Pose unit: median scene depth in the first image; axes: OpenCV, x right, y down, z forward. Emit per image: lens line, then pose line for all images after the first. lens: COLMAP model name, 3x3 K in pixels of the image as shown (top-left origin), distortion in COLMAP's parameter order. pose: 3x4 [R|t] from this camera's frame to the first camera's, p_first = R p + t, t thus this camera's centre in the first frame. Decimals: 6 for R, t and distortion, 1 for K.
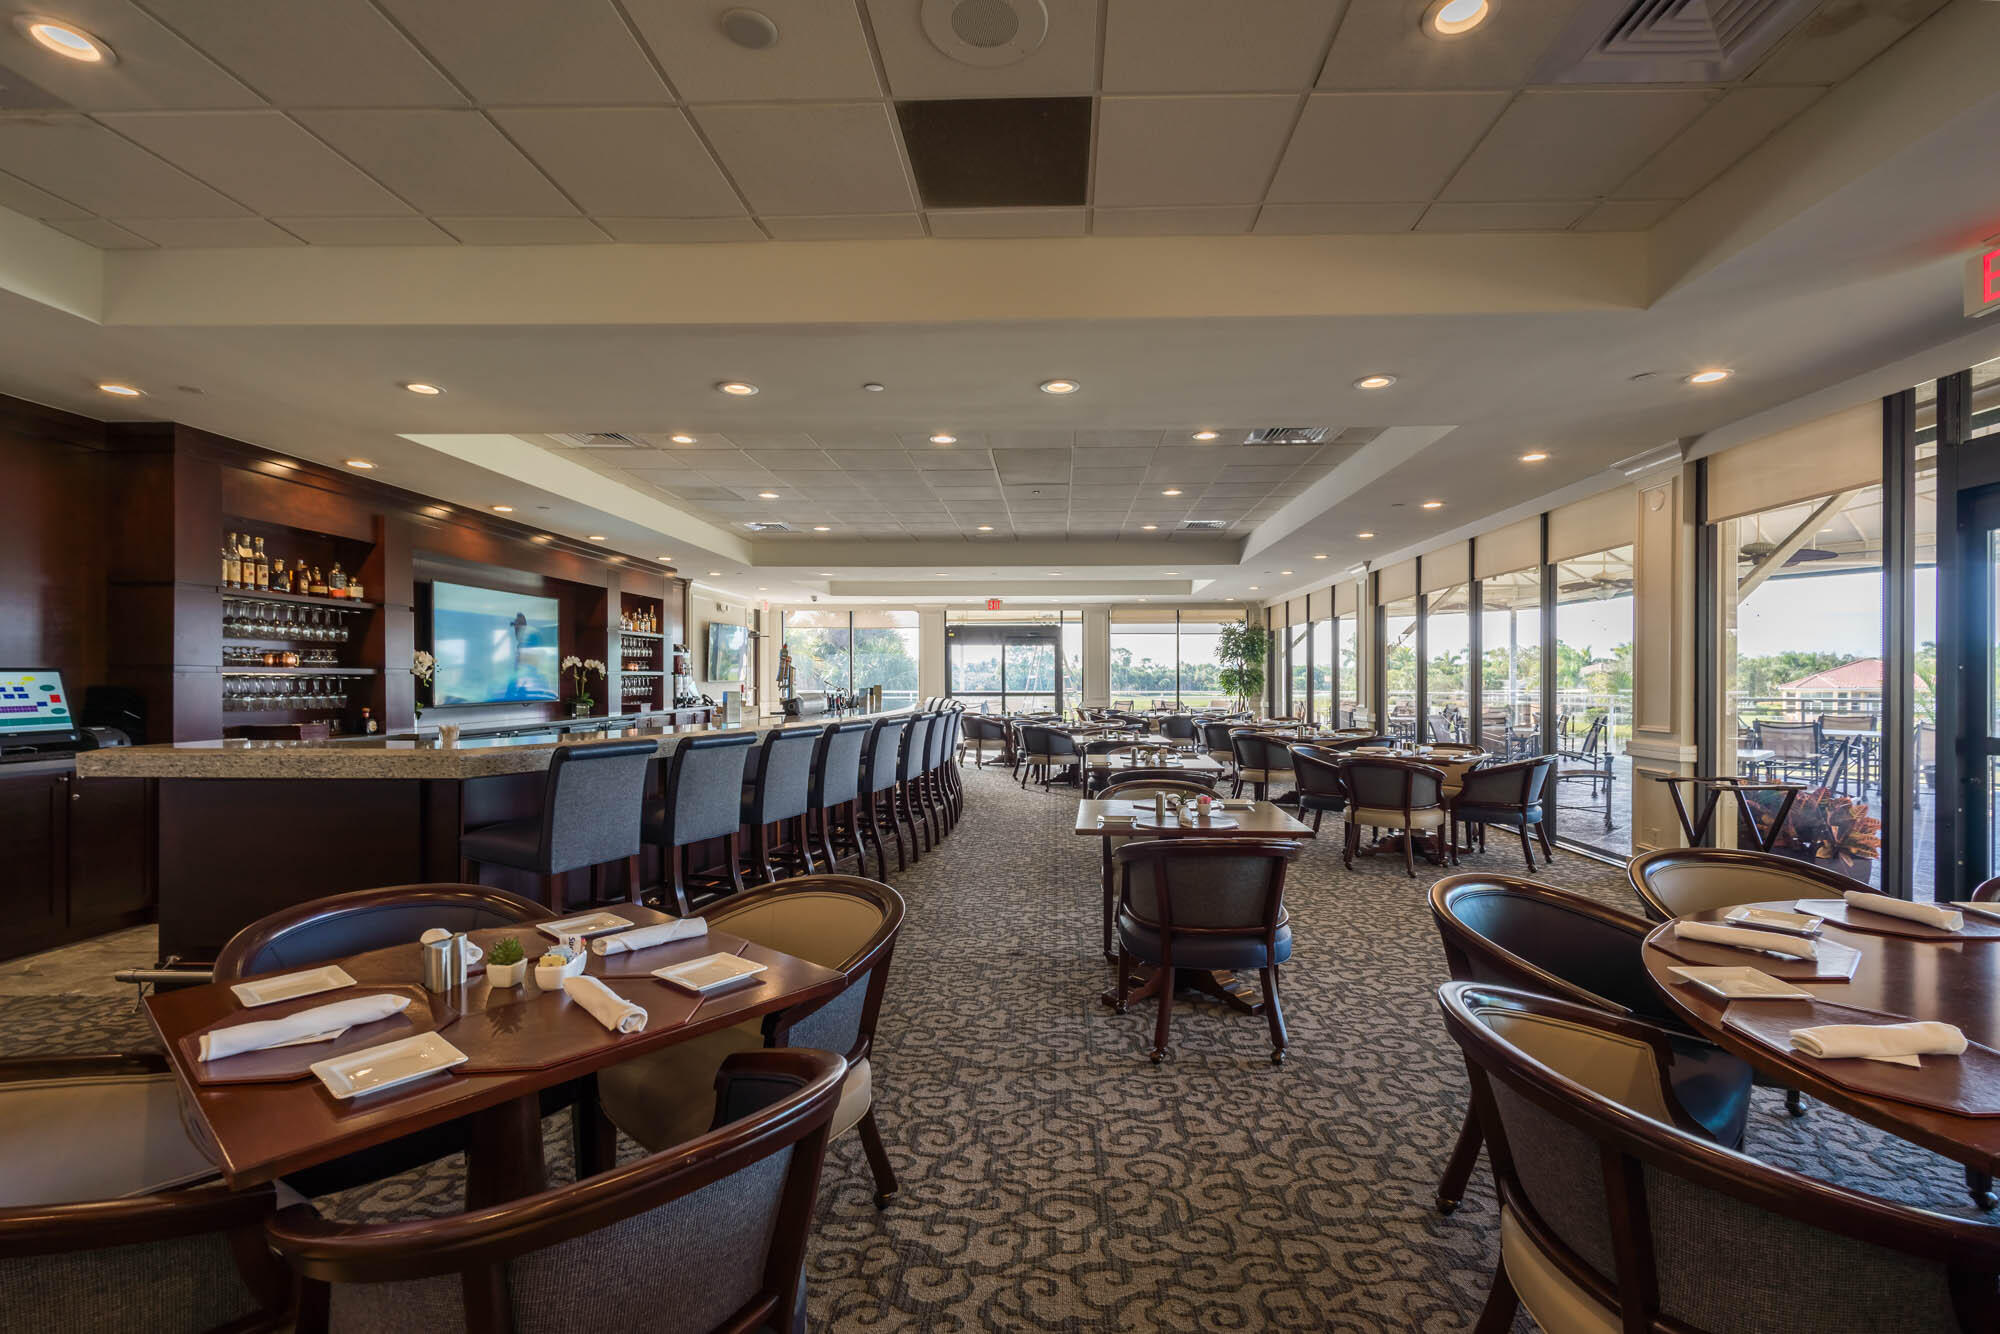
lens RADIAL K [[871.7, 0, 1000.0], [0, 871.7, 667.0], [0, 0, 1]] dist [-0.000383, 0.000510]
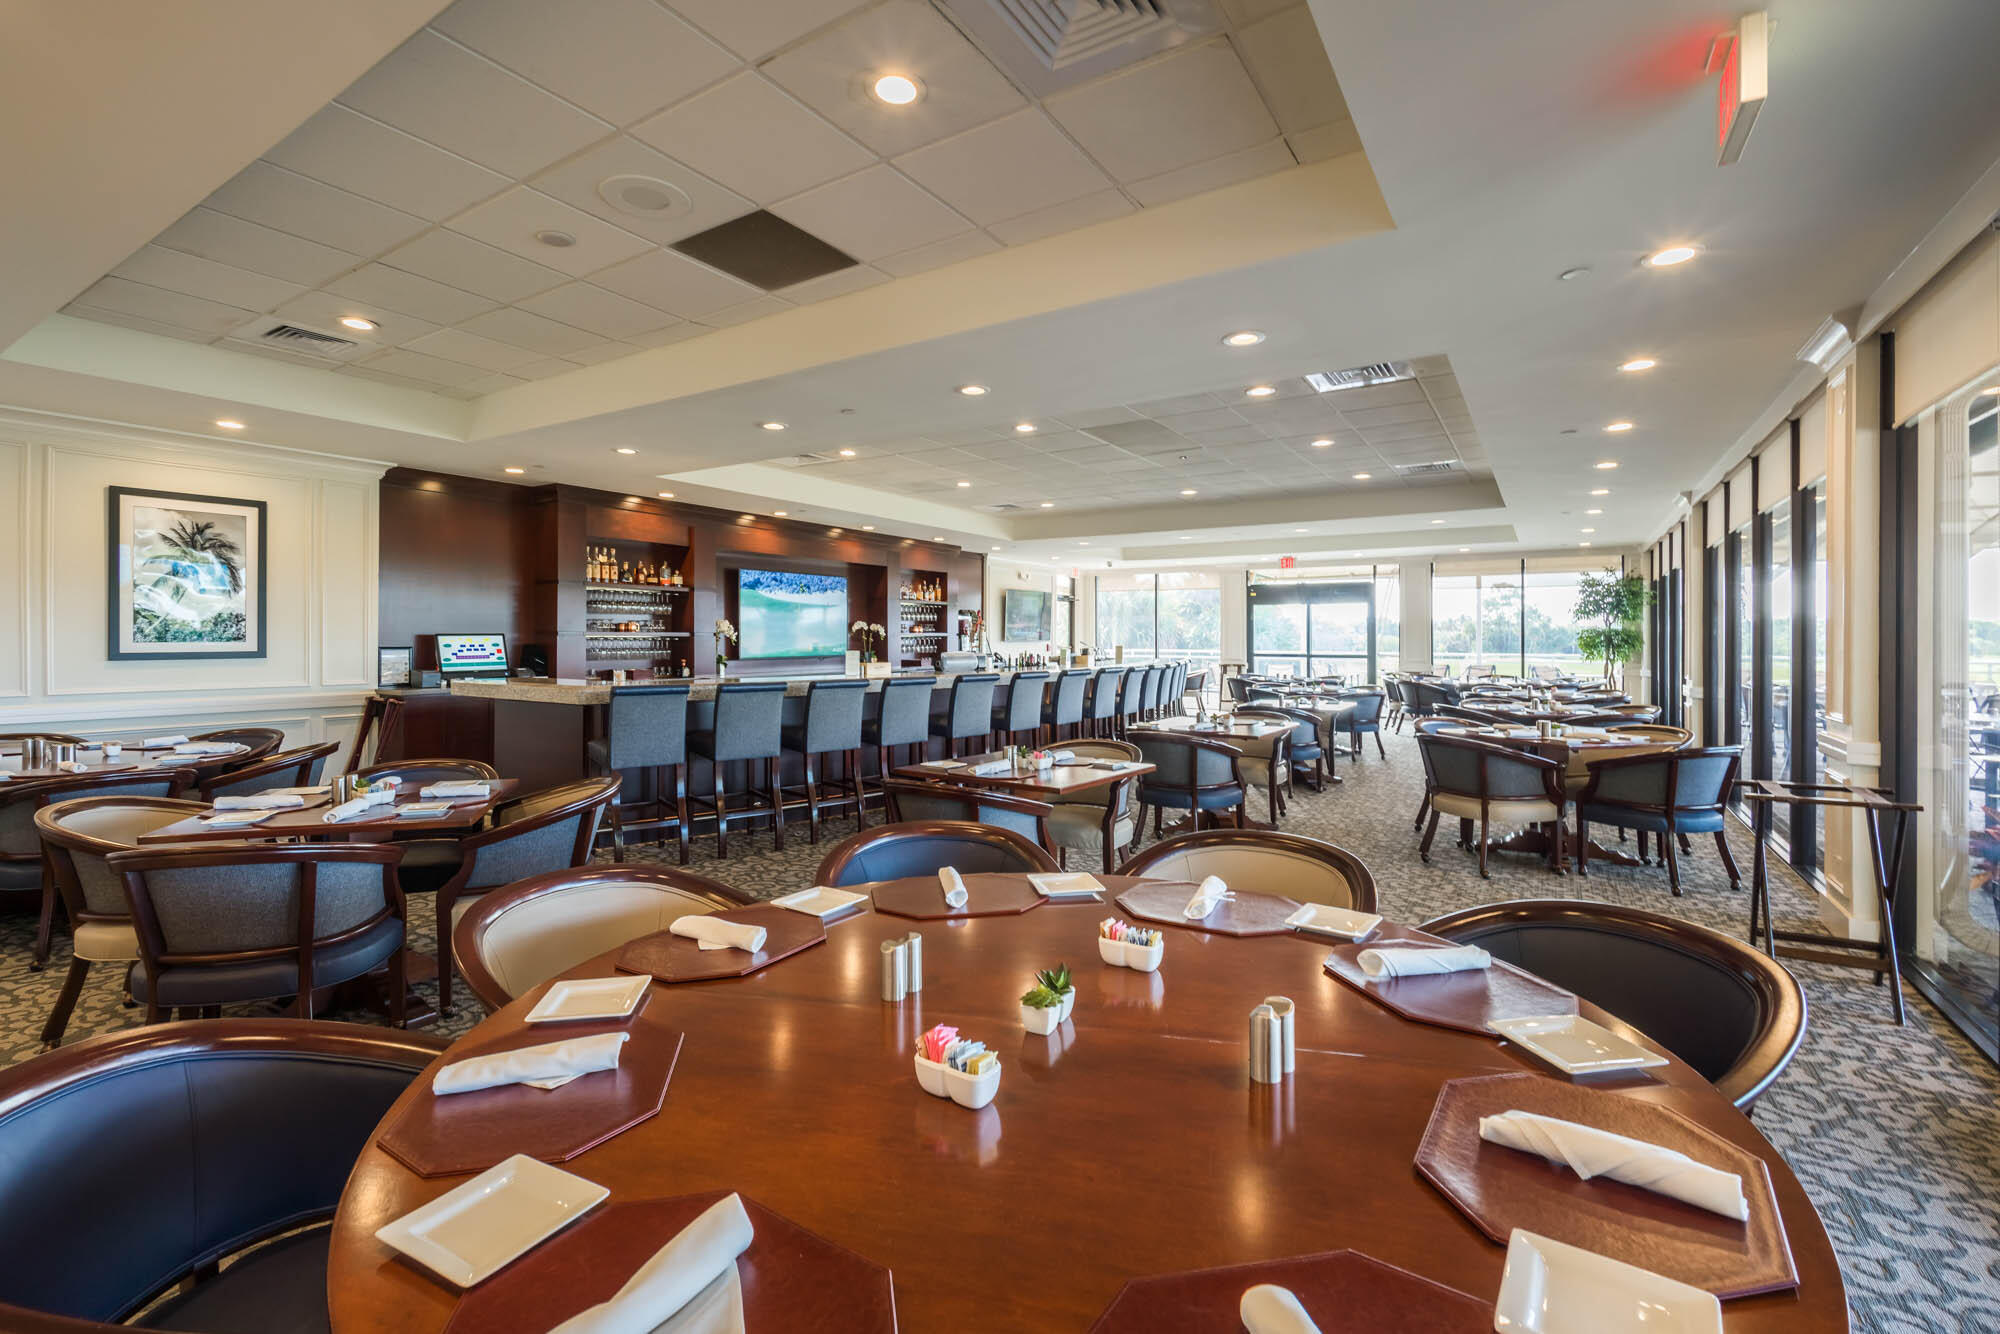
lens RADIAL K [[875.6, 0, 1000.2], [0, 875.6, 624.3], [0, 0, 1]] dist [-0.001151, -0.000350]
pose [[0.854425, -0.005331, -0.519547, 0.485143], [0.004973, 0.999985, -0.002082, -0.006175], [0.519551, -0.000804, 0.854439, 0.020015]]
